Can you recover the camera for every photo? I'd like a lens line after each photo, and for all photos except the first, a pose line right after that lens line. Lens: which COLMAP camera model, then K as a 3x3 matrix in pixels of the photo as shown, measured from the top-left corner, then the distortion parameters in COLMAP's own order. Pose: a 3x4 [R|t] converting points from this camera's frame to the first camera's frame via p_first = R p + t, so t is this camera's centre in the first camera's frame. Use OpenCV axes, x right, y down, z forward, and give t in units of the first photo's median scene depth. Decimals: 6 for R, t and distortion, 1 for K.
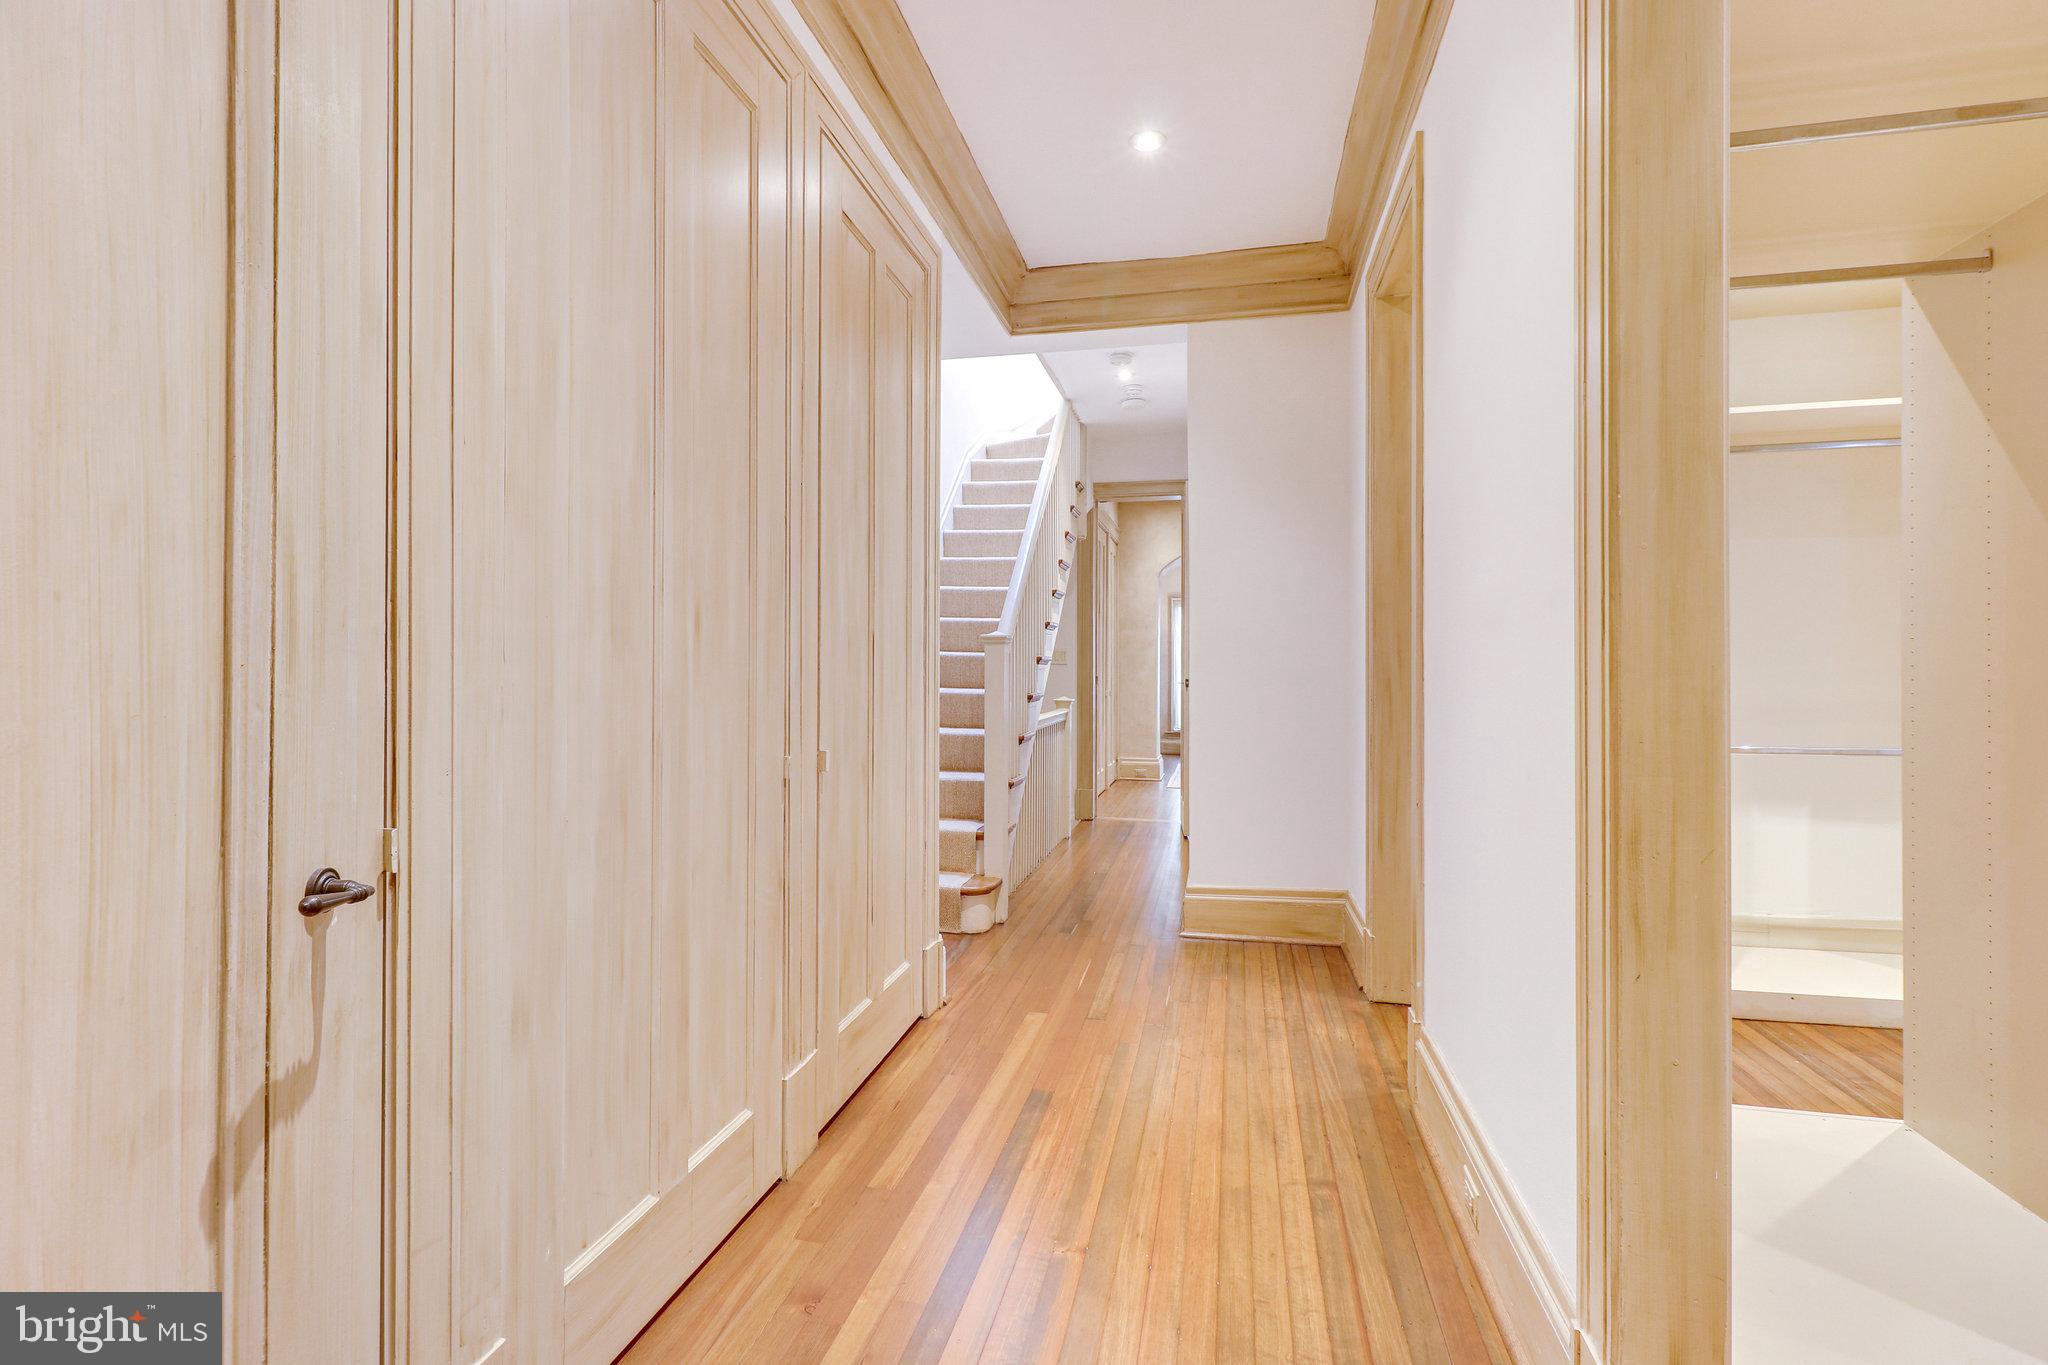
lens RADIAL K [[964.3, 0, 987.2], [0, 964.3, 649.4], [0, 0, 1]] dist [0.001459, 0.000786]
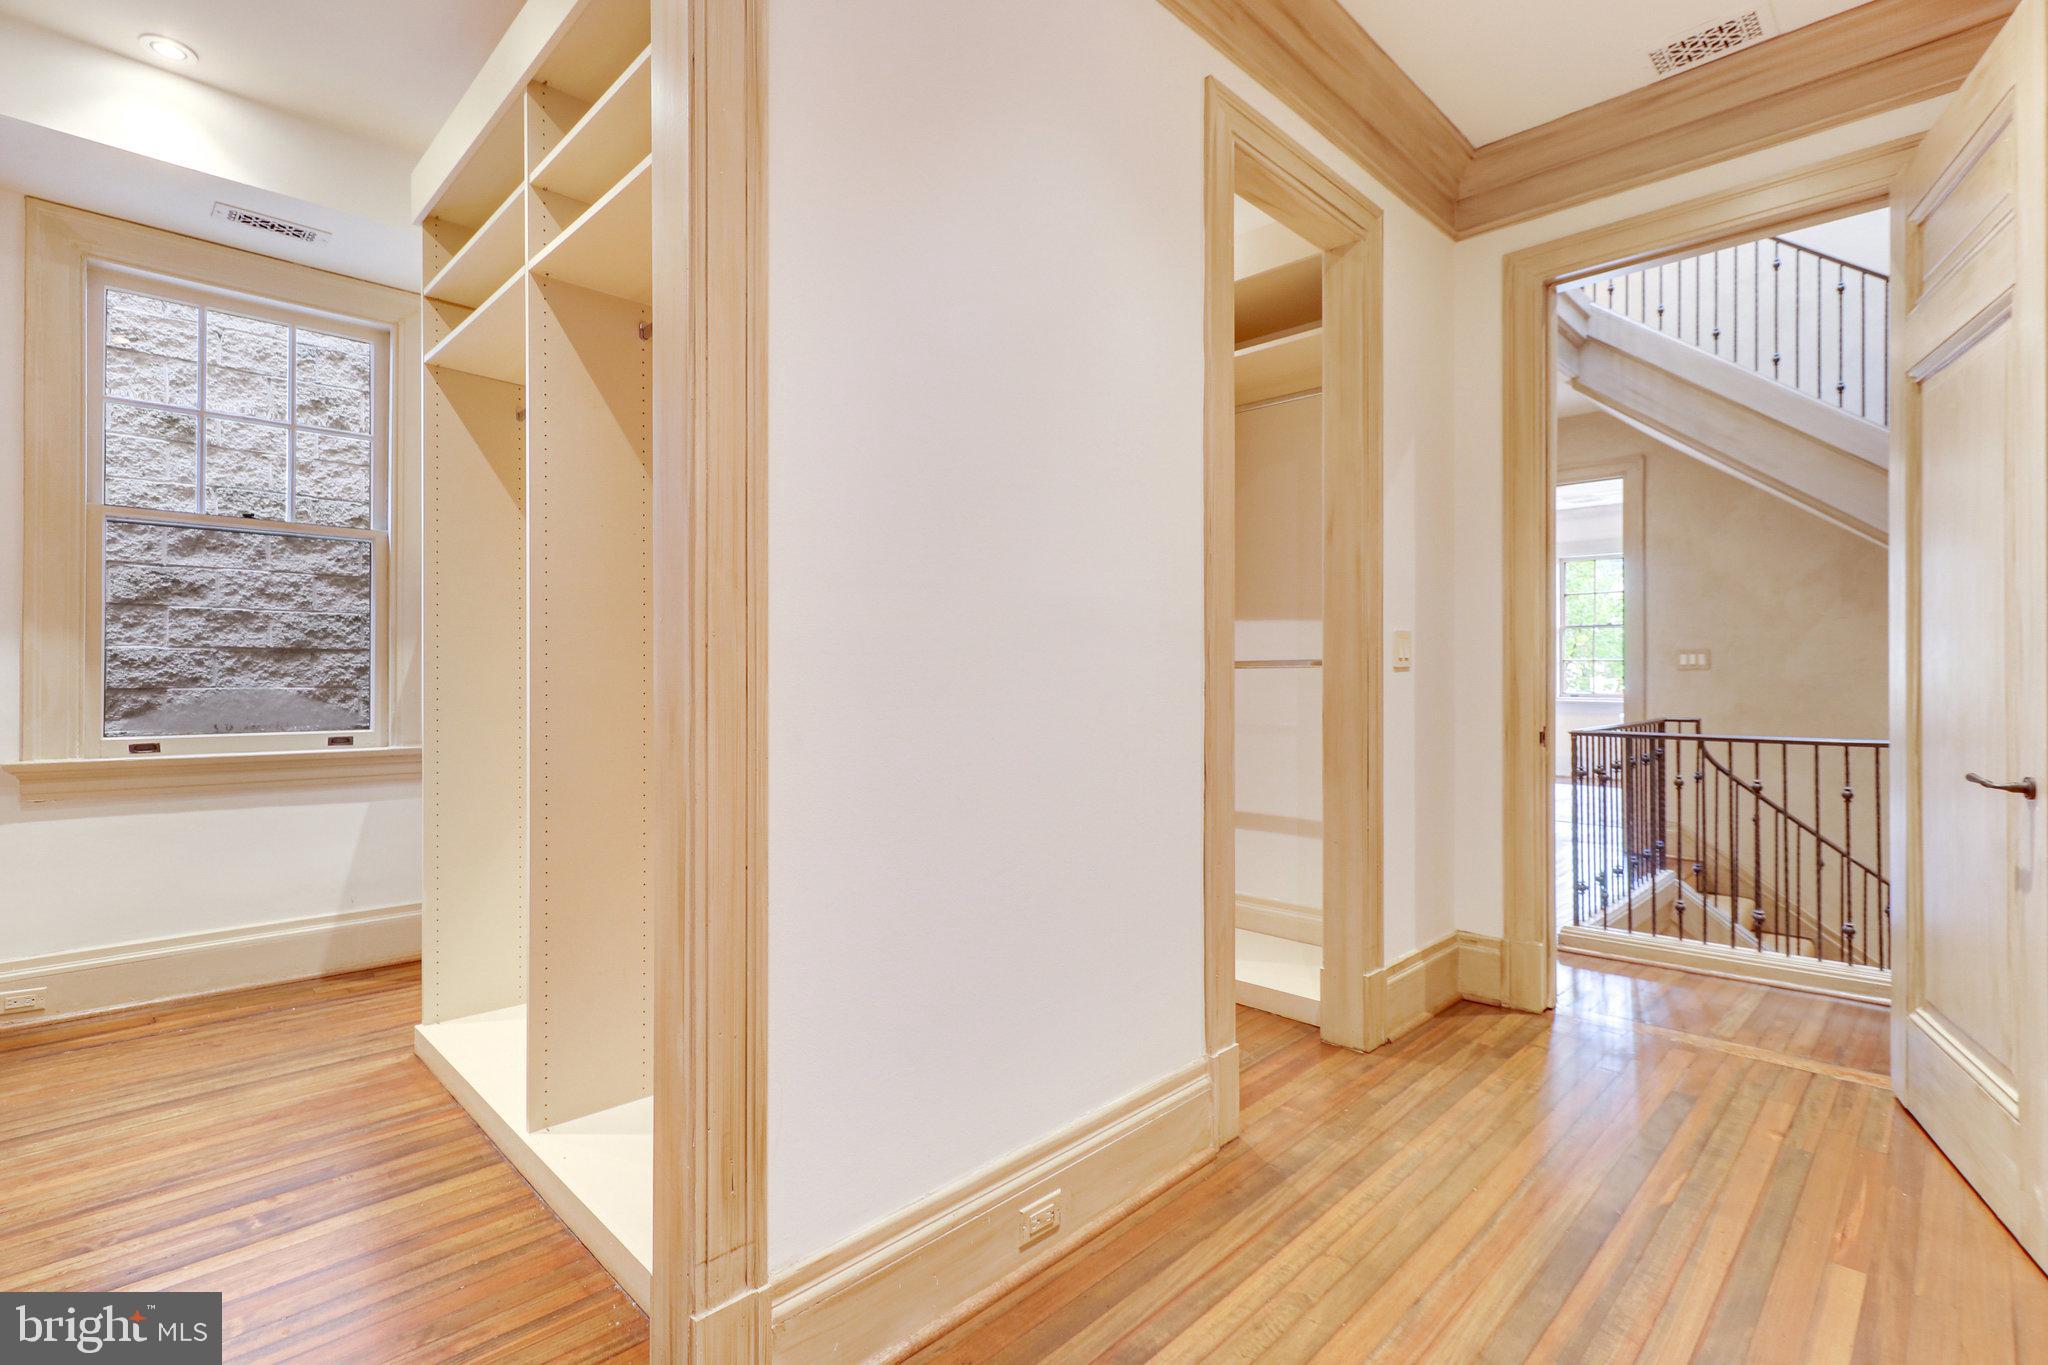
lens RADIAL K [[964.3, 0, 987.2], [0, 964.3, 649.4], [0, 0, 1]] dist [0.001459, 0.000786]
pose [[-0.855736, 0.002196, 0.517408, 0.027869], [-0.014285, 0.999510, -0.027868, 0.016740], [-0.517215, -0.031238, -0.855285, 1.095258]]
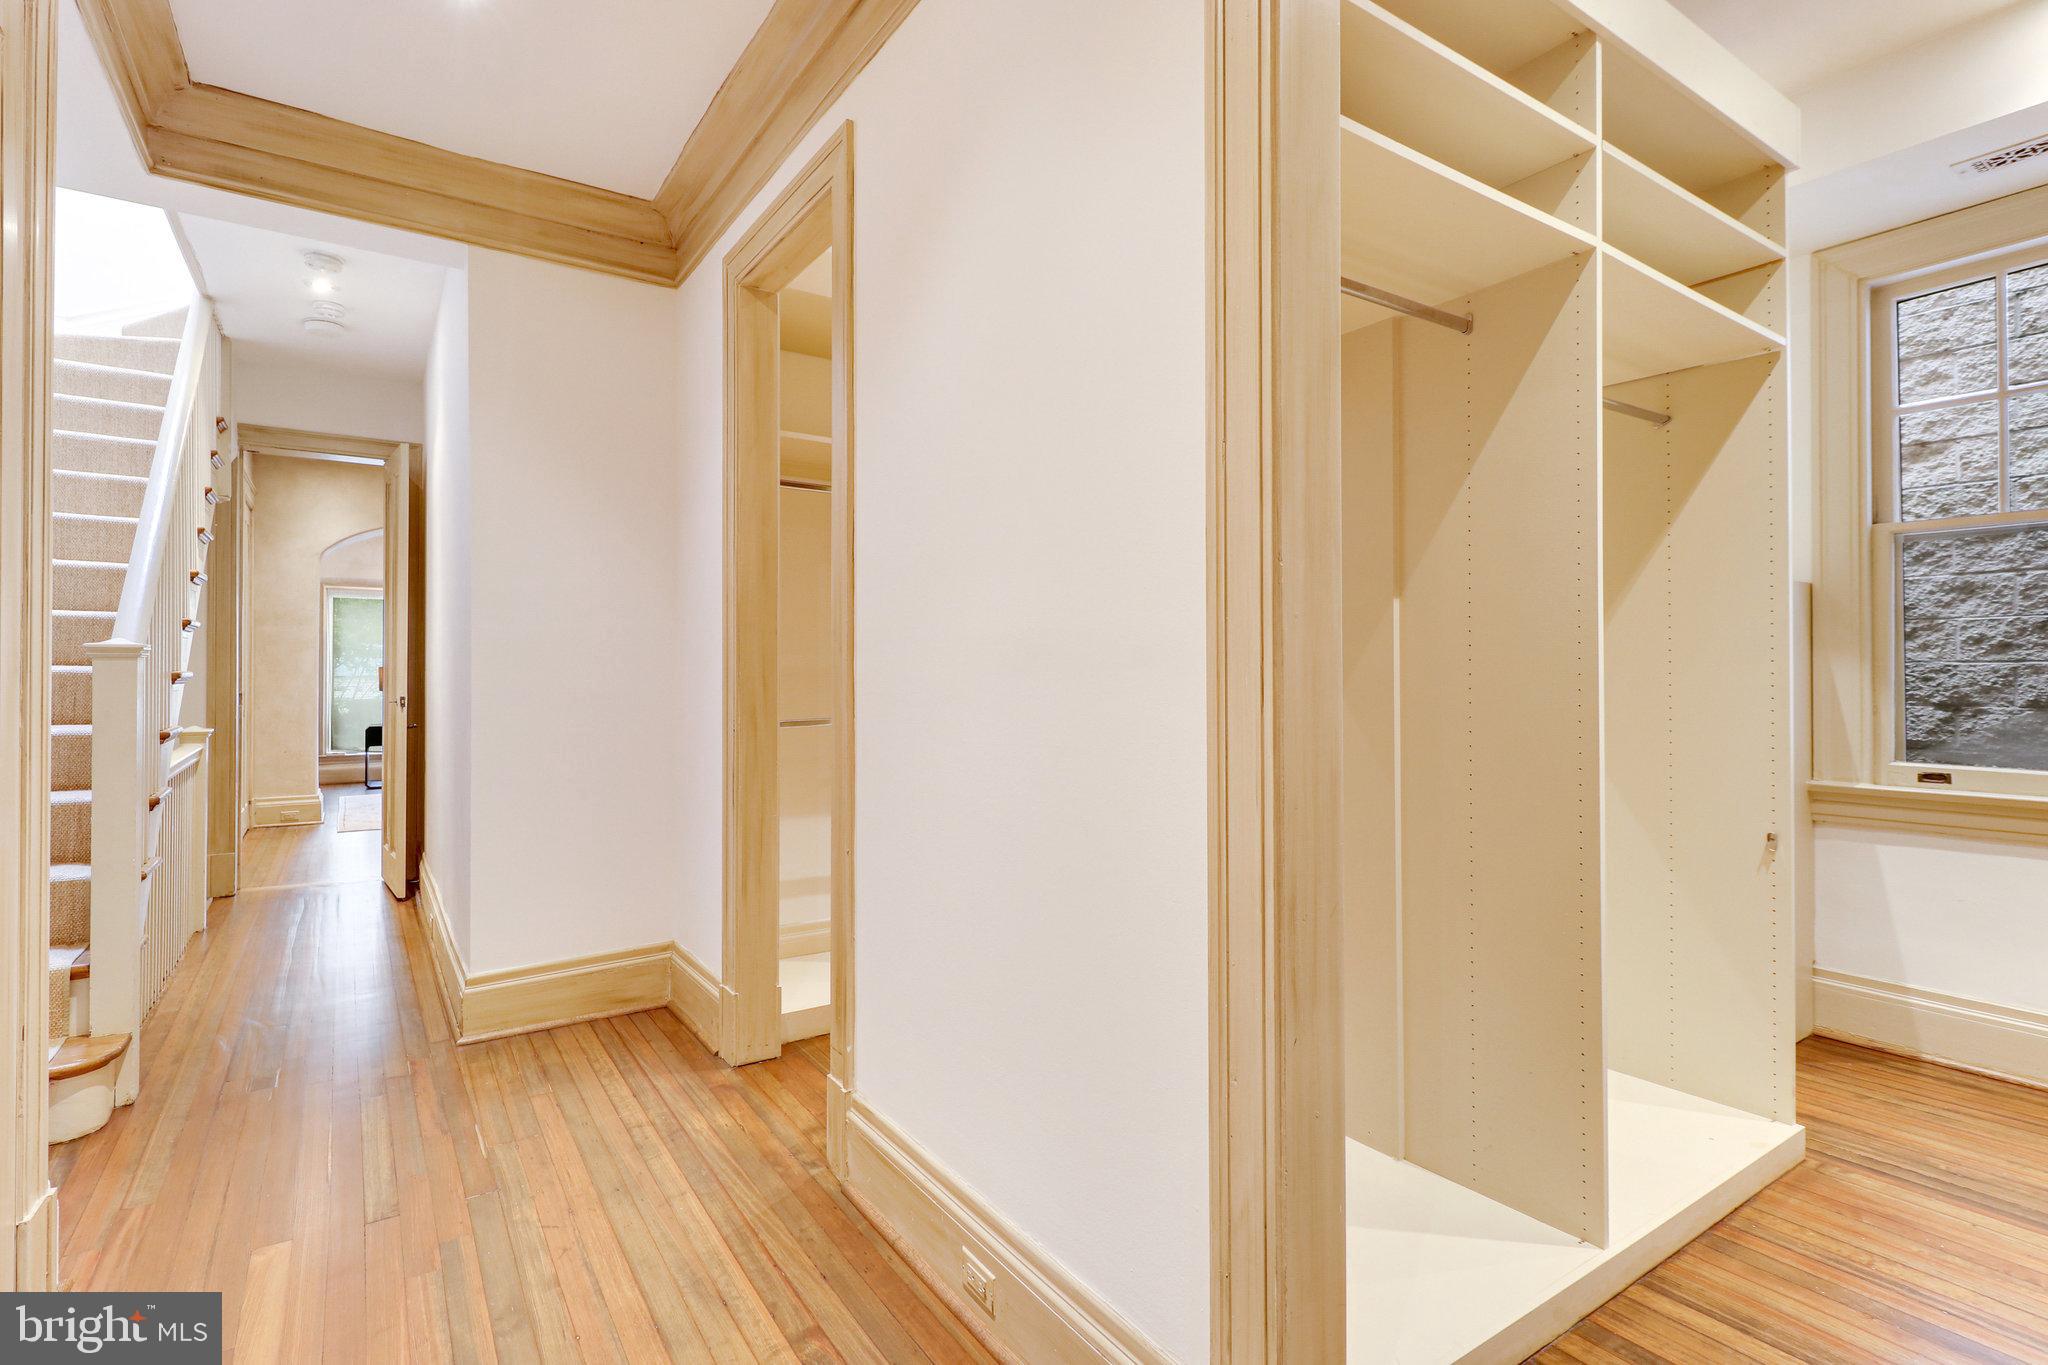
lens RADIAL K [[964.3, 0, 987.2], [0, 964.3, 649.4], [0, 0, 1]] dist [0.001459, 0.000786]
pose [[0.663159, 0.009530, 0.748418, -0.116682], [-0.014419, 0.999896, 0.000044, -0.026085], [-0.748339, -0.010820, 0.663228, 0.223021]]
